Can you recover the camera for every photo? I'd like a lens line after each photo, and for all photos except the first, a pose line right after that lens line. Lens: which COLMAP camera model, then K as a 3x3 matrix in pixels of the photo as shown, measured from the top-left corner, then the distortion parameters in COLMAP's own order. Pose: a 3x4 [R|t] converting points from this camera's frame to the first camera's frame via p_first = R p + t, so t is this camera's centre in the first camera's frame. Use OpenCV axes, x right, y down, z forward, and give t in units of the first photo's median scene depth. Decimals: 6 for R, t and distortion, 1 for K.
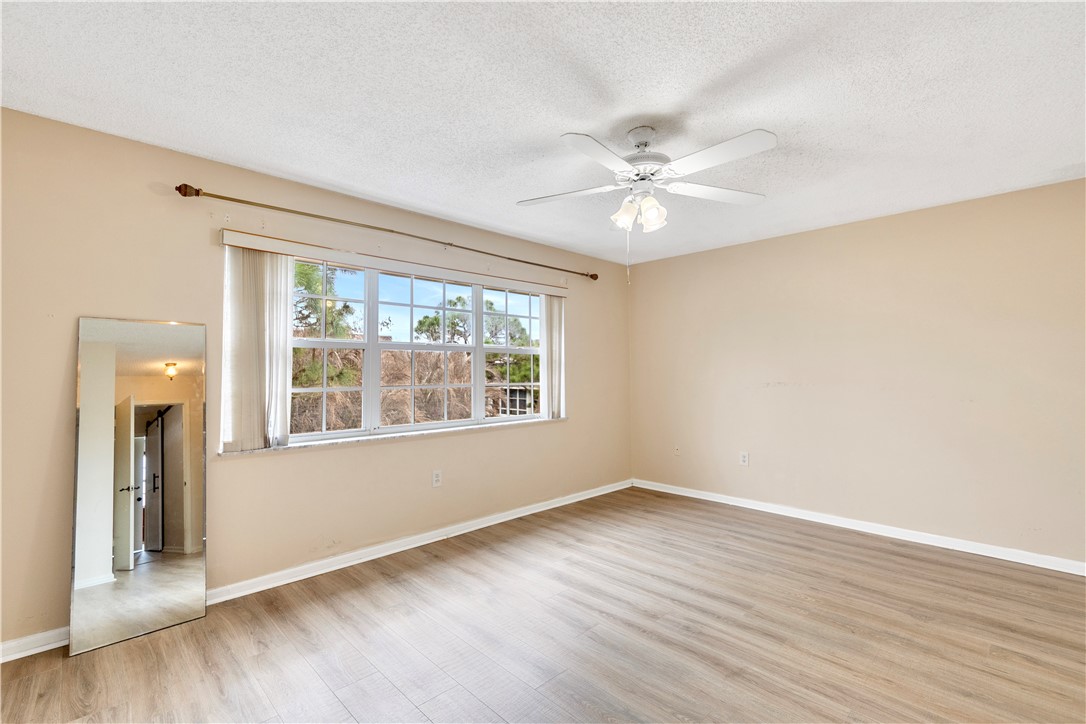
lens RADIAL K [[486.4, 0, 541.5], [0, 486.4, 359.2], [0, 0, 1]] dist [0.009295, -0.003900]
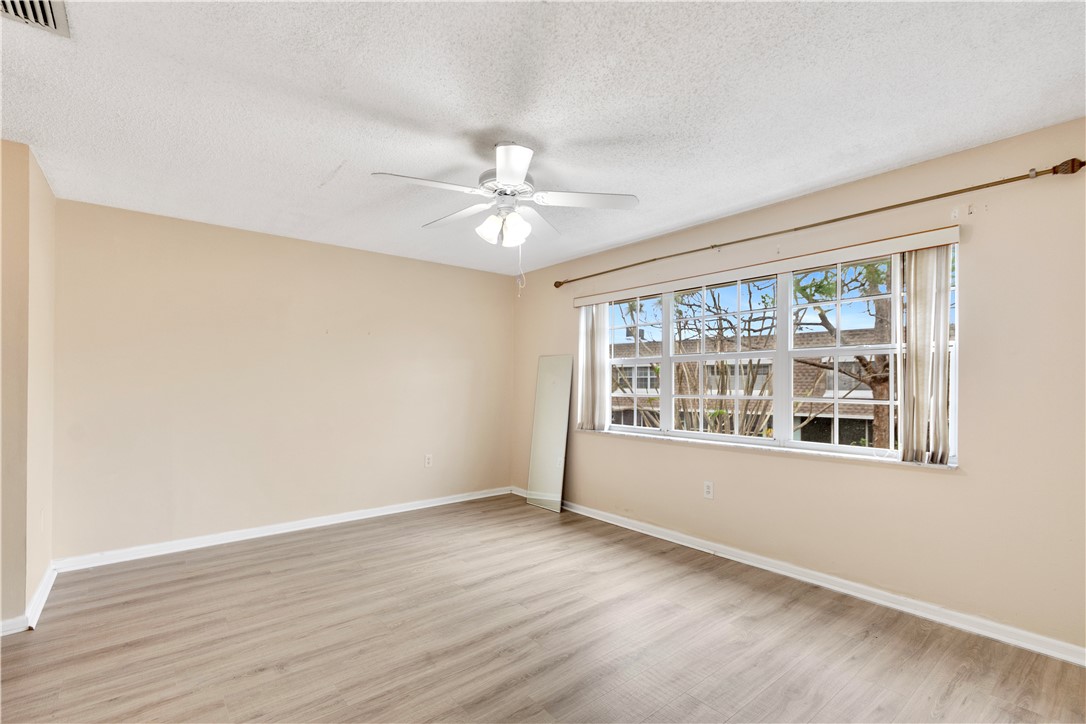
lens RADIAL K [[486.4, 0, 527.6], [0, 486.4, 388.2], [0, 0, 1]] dist [0.009295, -0.003900]
pose [[-0.091836, 0.015440, -0.995654, 0.867487], [0.022912, 0.999648, 0.013388, 0.018425], [0.995510, -0.021583, -0.092158, 0.795788]]
